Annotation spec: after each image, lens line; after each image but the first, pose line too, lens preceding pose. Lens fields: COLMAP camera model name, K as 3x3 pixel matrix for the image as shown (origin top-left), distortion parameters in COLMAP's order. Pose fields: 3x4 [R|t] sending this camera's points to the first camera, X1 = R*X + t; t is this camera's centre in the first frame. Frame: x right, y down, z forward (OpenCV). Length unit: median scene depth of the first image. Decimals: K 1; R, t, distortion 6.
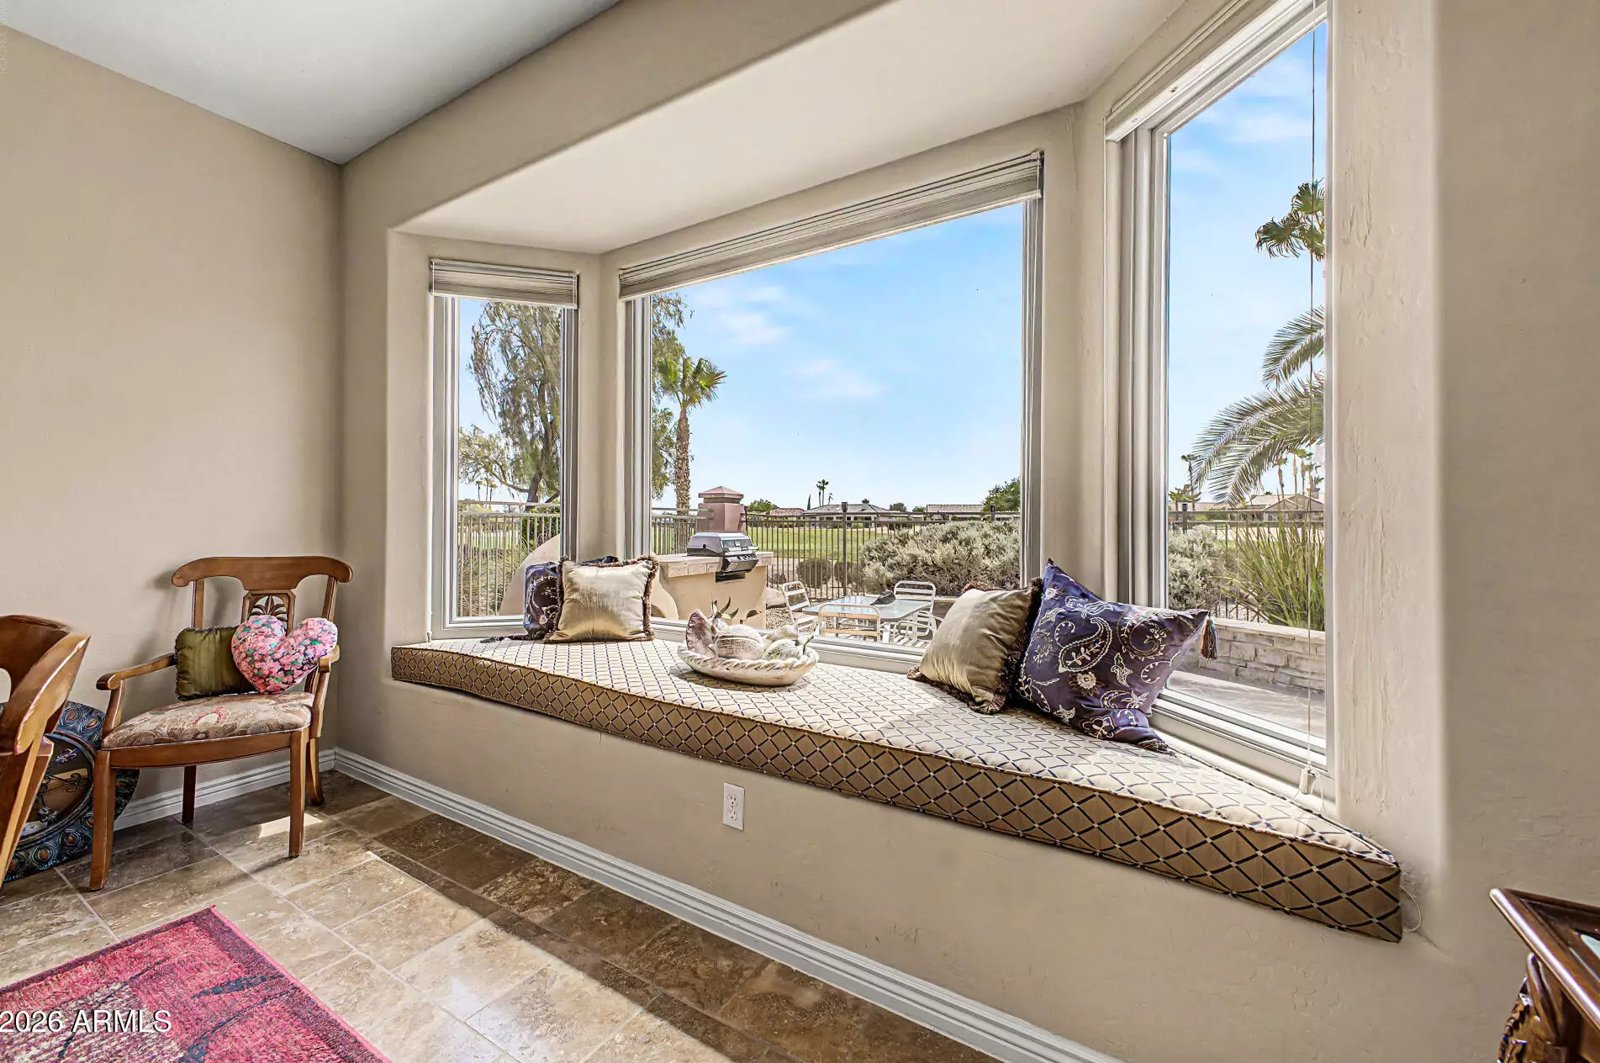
lens RADIAL K [[639.0, 0, 800.0], [0, 639.0, 531.5], [0, 0, 1]] dist [-0.000216, 0.000085]
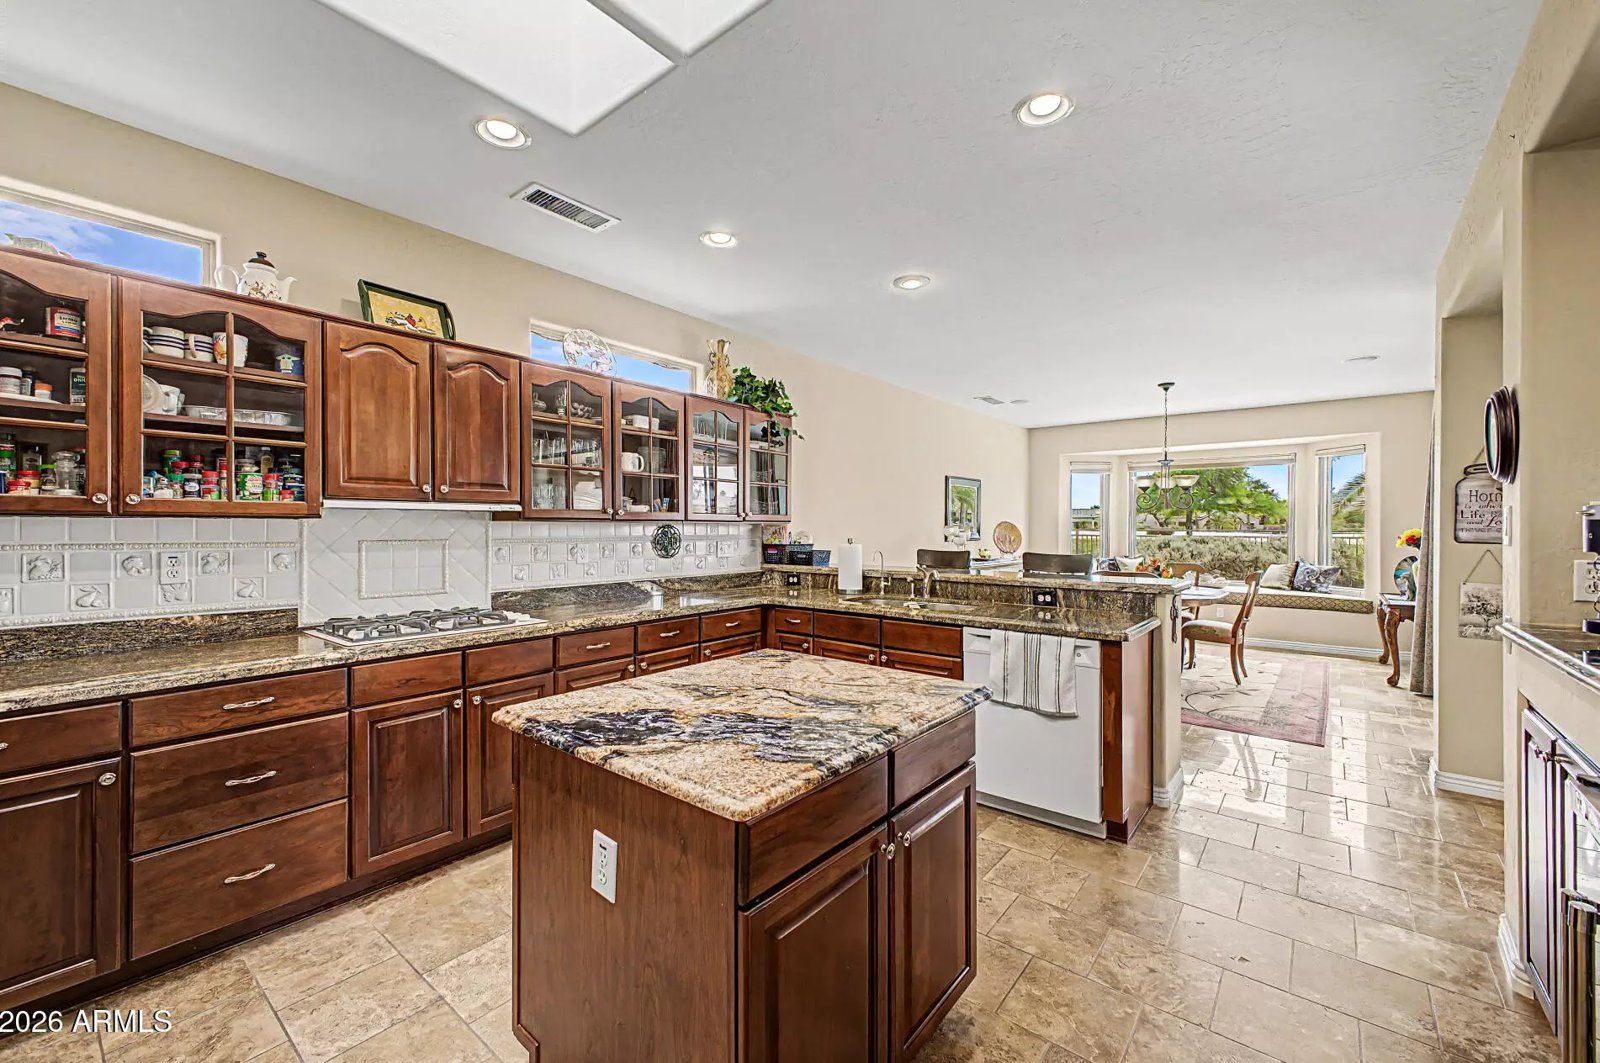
lens RADIAL K [[639.0, 0, 800.0], [0, 639.0, 531.5], [0, 0, 1]] dist [-0.000216, 0.000085]
pose [[0.990166, -0.004458, -0.139826, -1.742302], [0.003388, 0.999963, -0.007890, -0.073924], [0.139856, 0.007338, 0.990145, -2.770577]]
